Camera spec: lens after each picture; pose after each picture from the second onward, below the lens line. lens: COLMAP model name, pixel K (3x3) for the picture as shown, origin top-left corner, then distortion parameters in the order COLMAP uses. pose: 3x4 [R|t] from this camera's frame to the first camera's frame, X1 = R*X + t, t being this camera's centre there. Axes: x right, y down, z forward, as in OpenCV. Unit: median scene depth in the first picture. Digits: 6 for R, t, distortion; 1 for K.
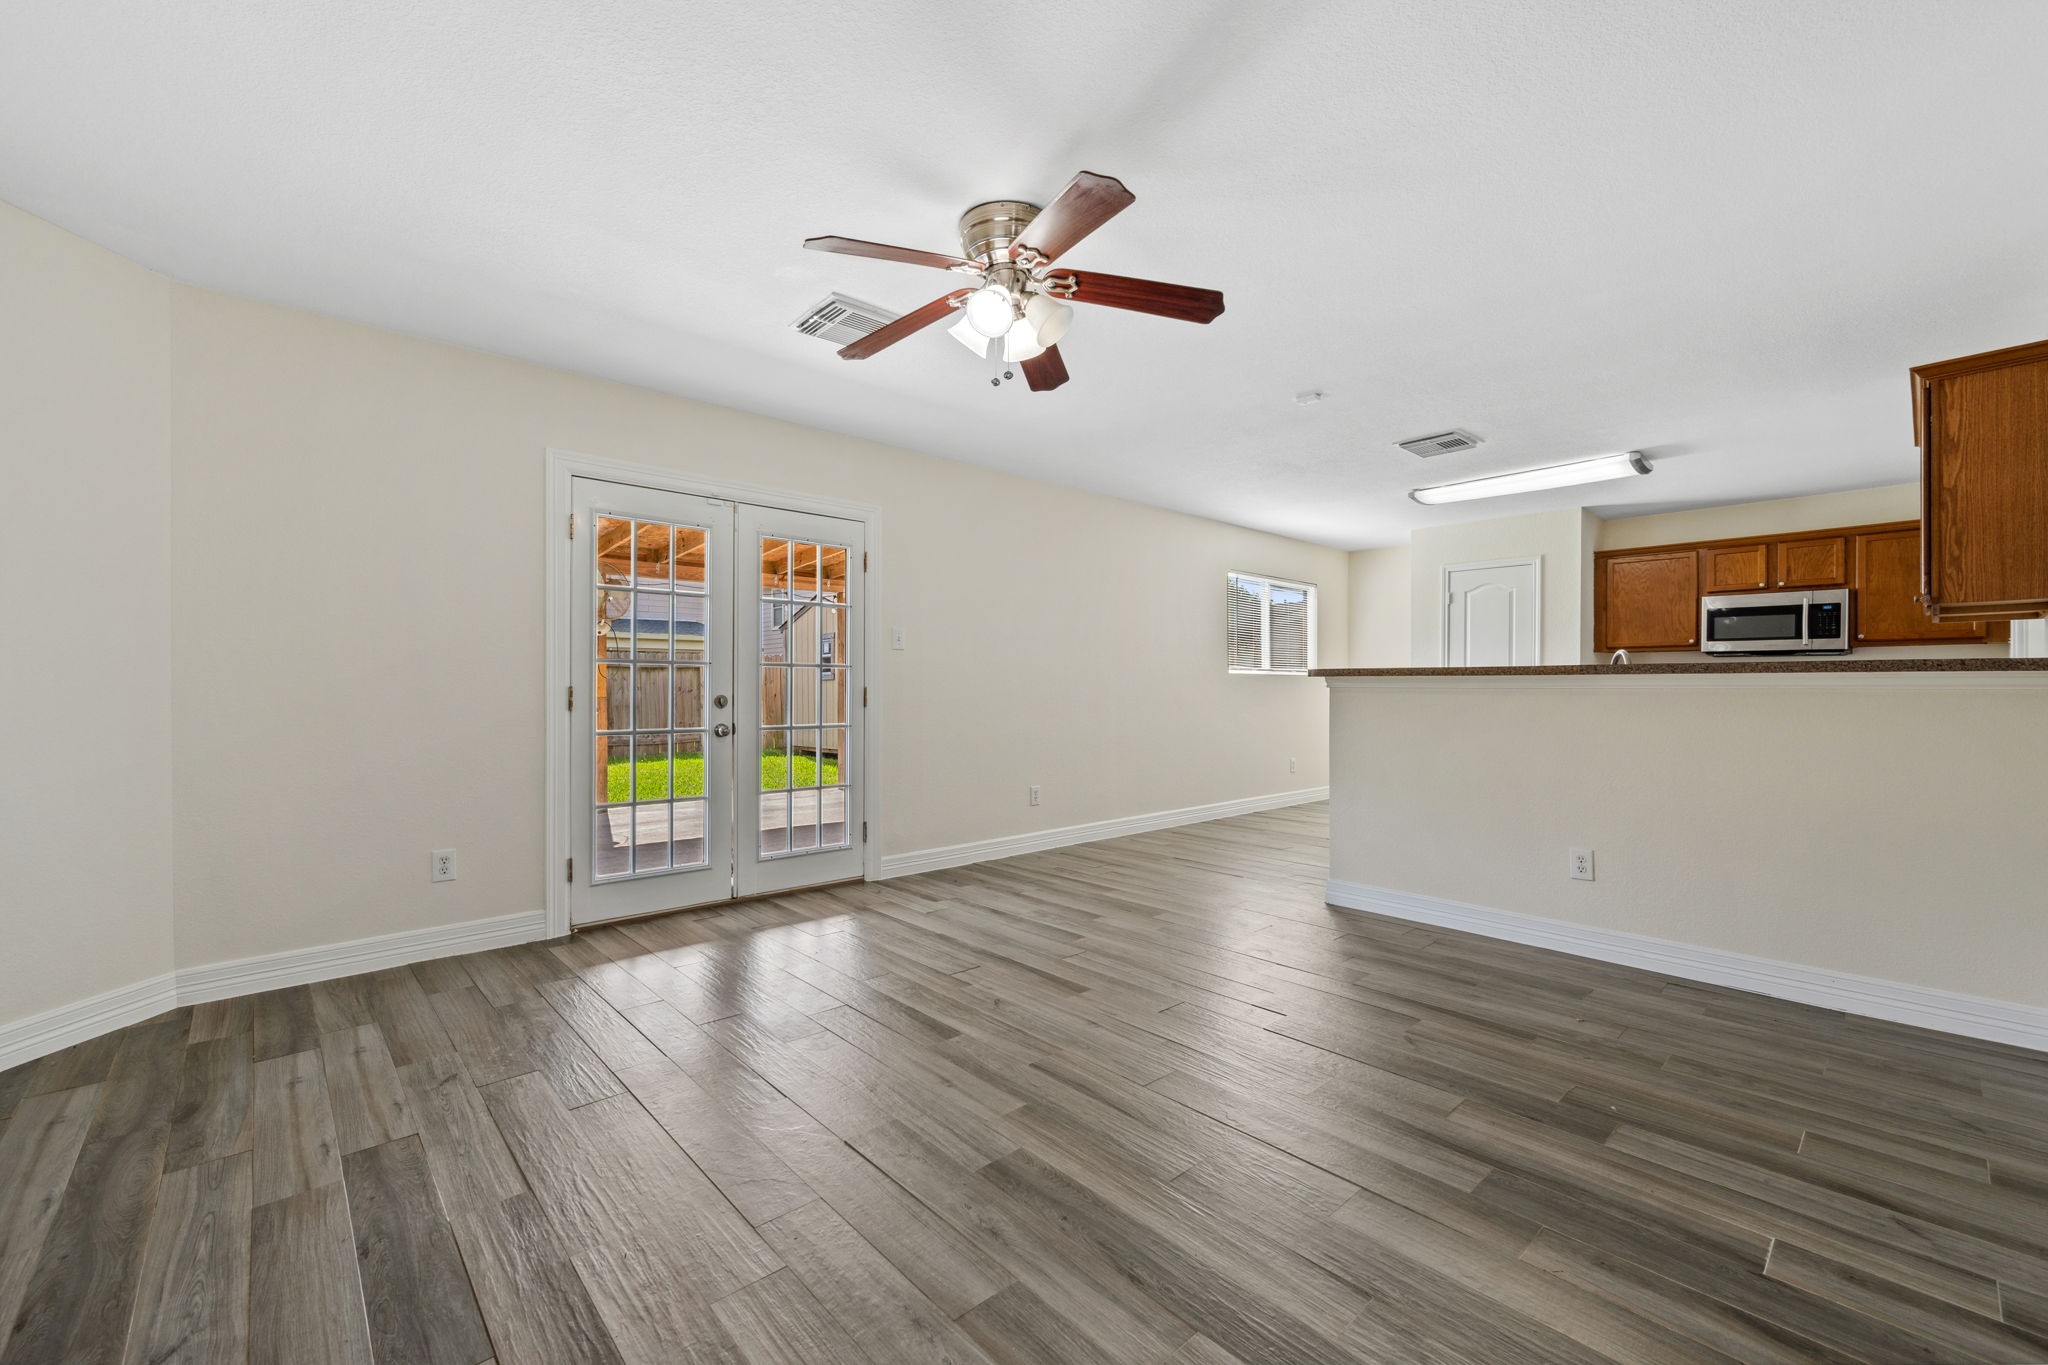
lens RADIAL K [[824.1, 0, 1019.2], [0, 824.1, 685.4], [0, 0, 1]] dist [0.000849, -0.000060]
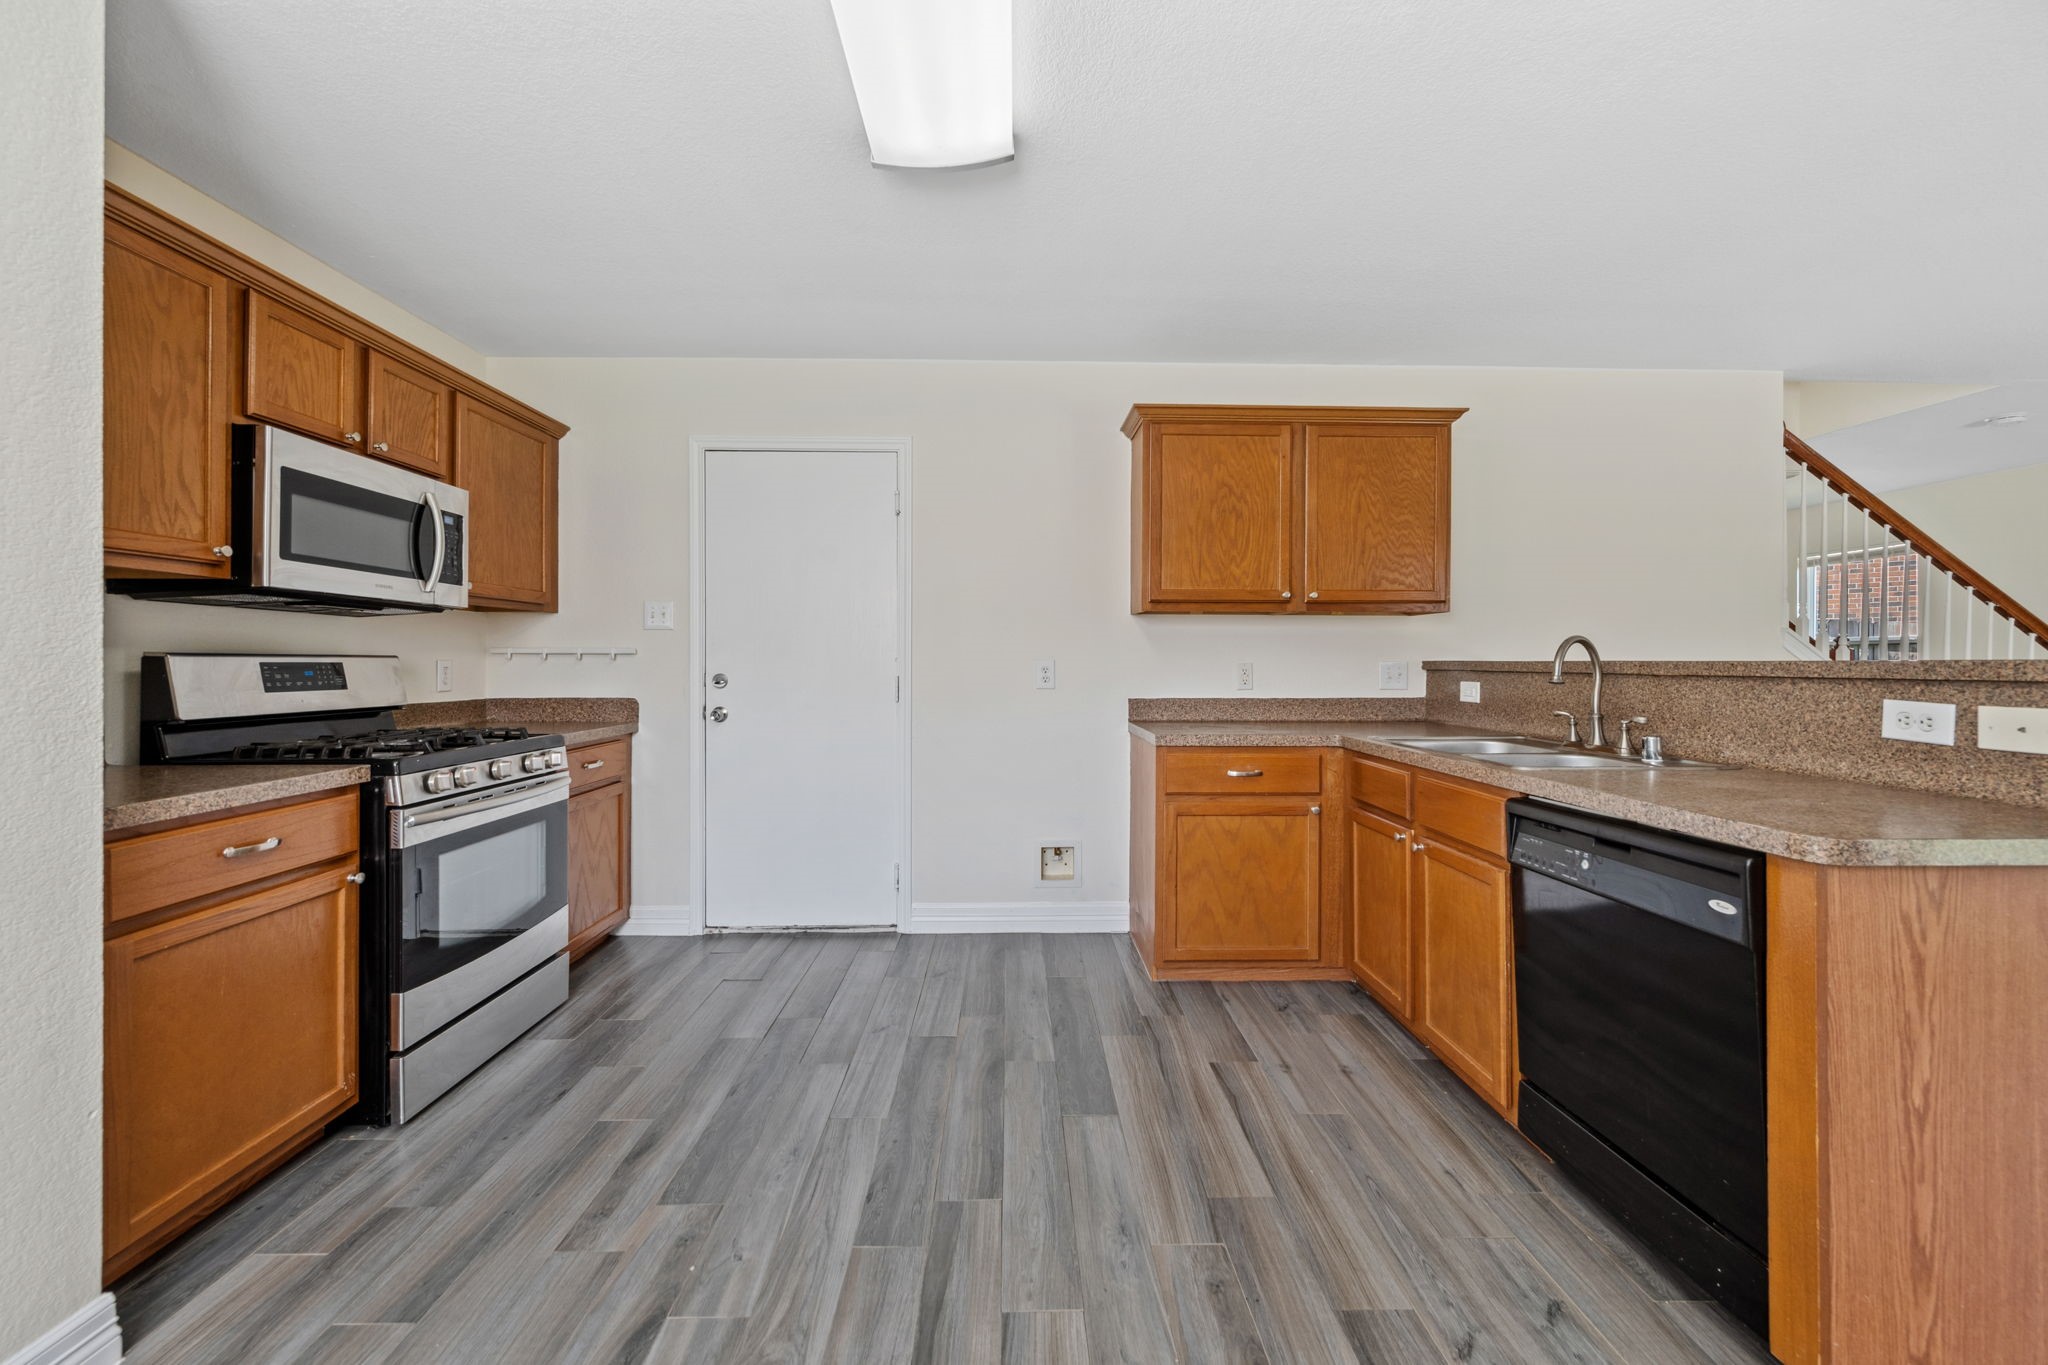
lens RADIAL K [[811.5, 0, 1022.8], [0, 811.5, 658.9], [0, 0, 1]] dist [0.000121, 0.000031]
pose [[-0.758272, -0.002111, 0.651935, 0.536037], [-0.005214, 0.999982, -0.002827, -0.016695], [-0.651918, -0.005542, -0.758270, 1.506740]]
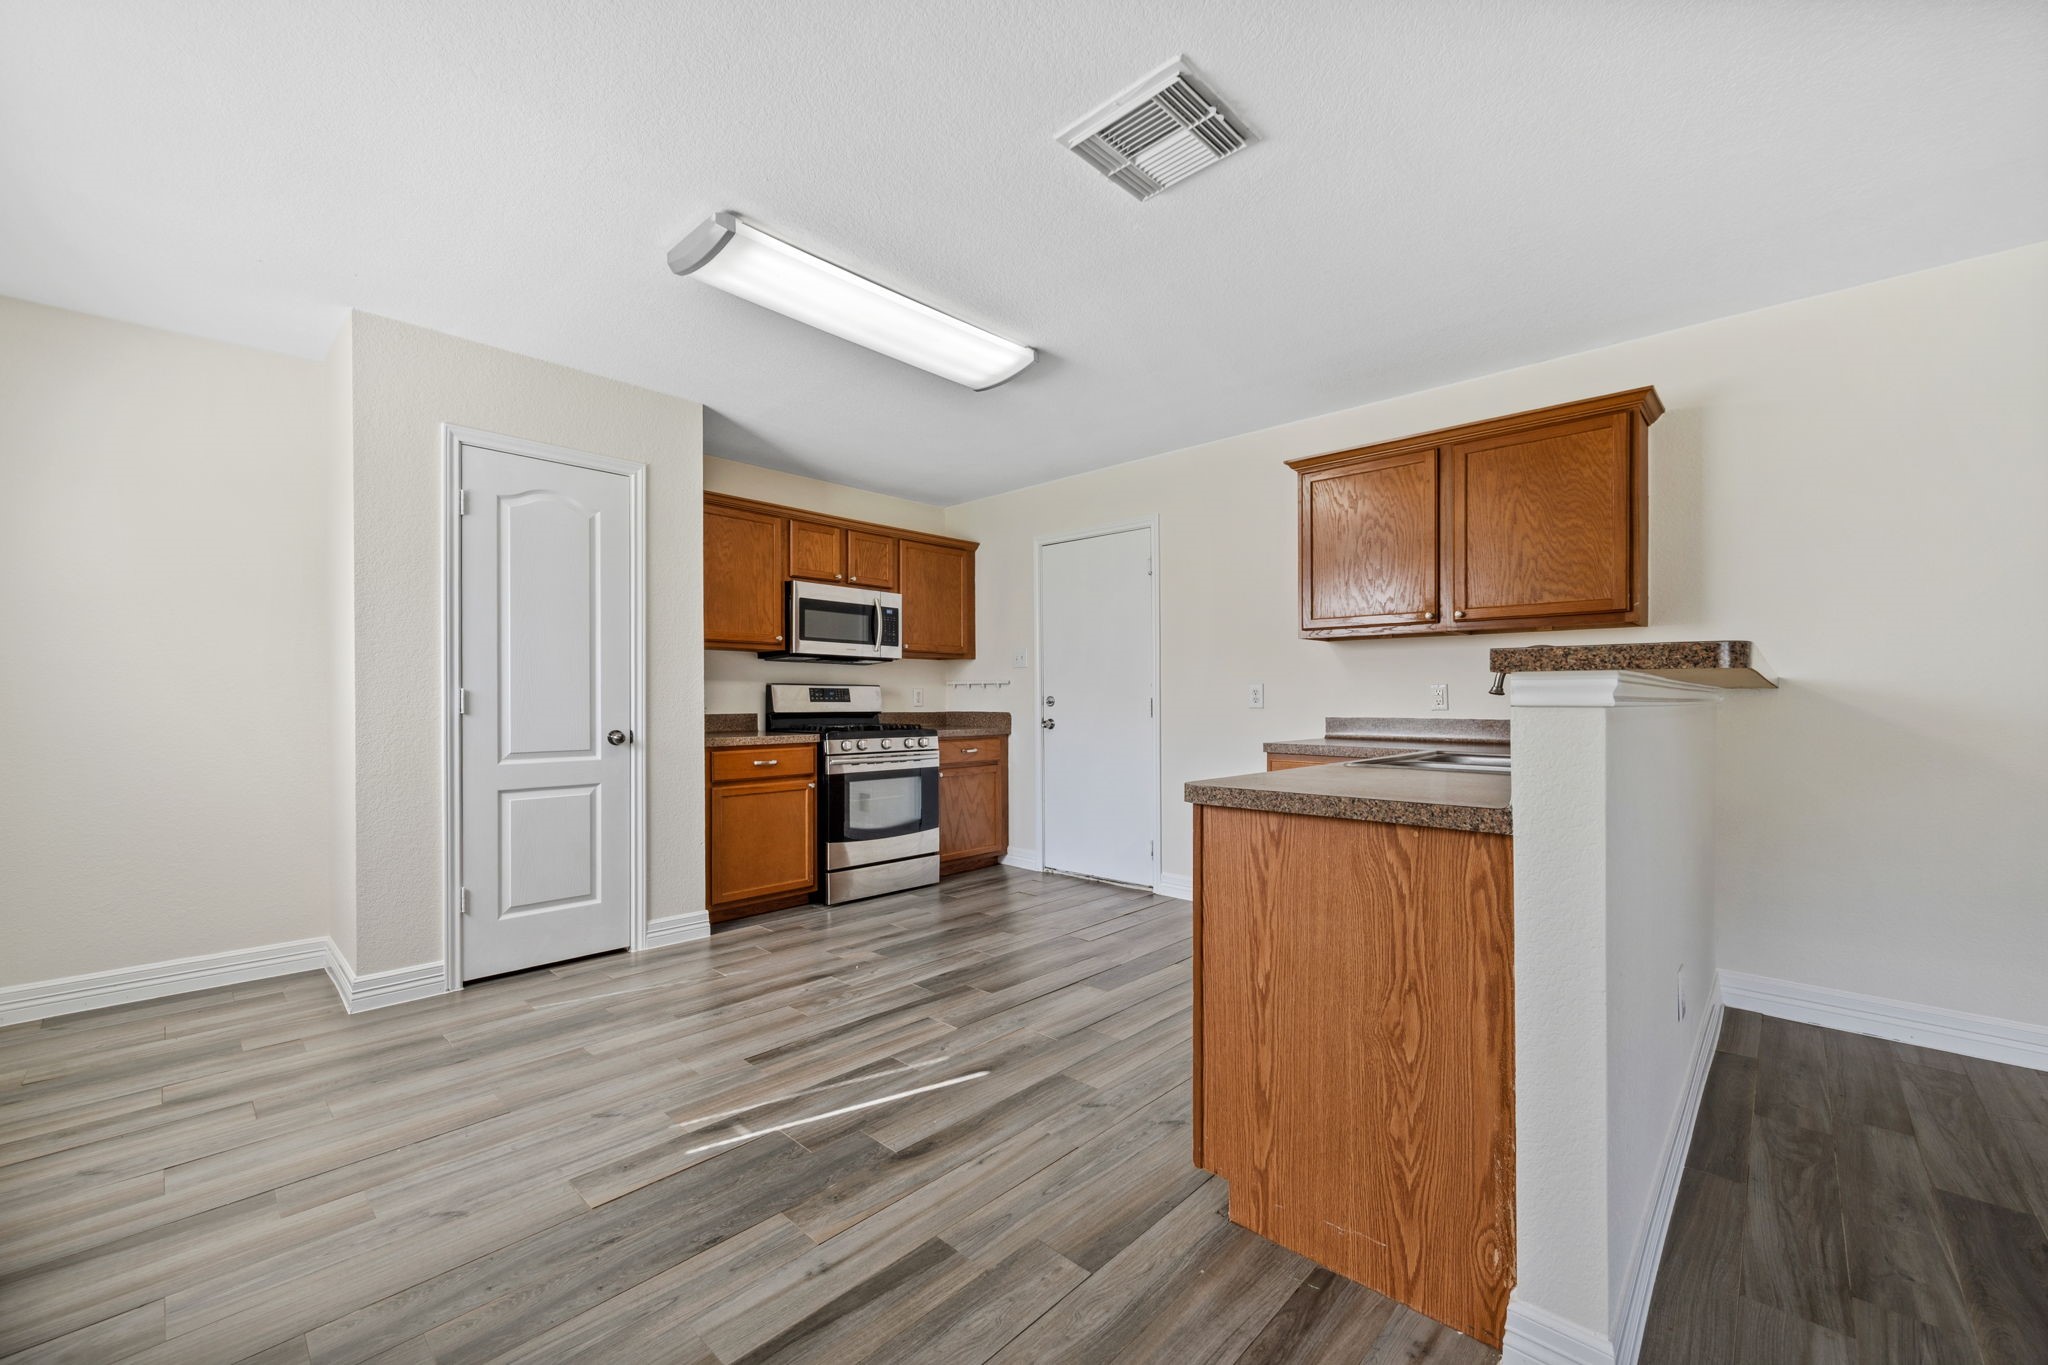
lens RADIAL K [[816.8, 0, 1016.3], [0, 816.8, 700.8], [0, 0, 1]] dist [-0.000304, -0.000034]
pose [[-0.079132, -0.004780, 0.996853, 0.093459], [-0.003098, 0.999985, 0.004549, -0.000998], [-0.996859, -0.002728, -0.079145, 1.228178]]
